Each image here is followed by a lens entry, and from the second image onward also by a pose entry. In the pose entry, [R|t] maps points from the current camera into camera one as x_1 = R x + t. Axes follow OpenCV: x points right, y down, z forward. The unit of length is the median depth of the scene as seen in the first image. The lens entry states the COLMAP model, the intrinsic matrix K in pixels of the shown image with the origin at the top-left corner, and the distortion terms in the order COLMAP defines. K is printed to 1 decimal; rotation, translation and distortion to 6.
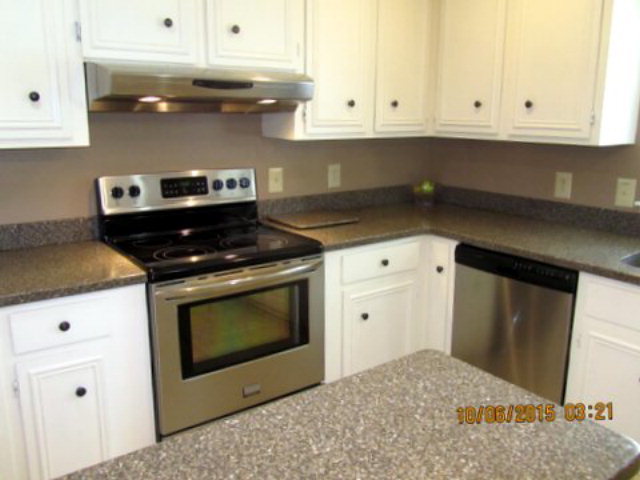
lens RADIAL K [[545.0, 0, 320.0], [0, 545.0, 240.0], [0, 0, 1]] dist [-0.036959, -0.005874]
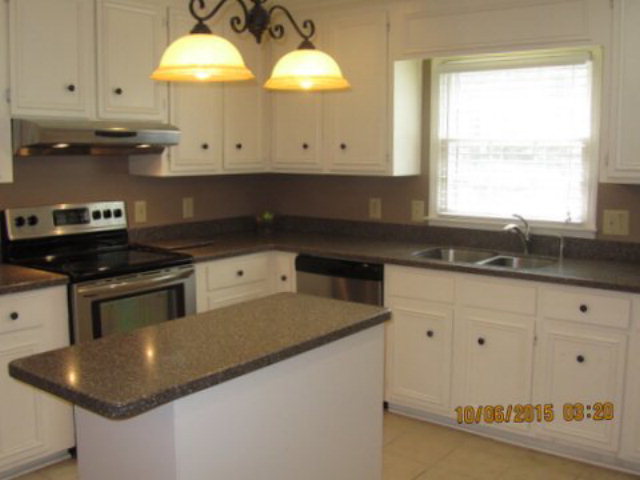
lens RADIAL K [[671.9, 0, 320.0], [0, 671.9, 240.0], [0, 0, 1]] dist [-0.146034, -0.008938]
pose [[0.957652, -0.039639, 0.285187, -0.138899], [0.067331, 0.993846, -0.087961, 0.113471], [-0.279945, 0.103438, 0.954427, -0.508047]]
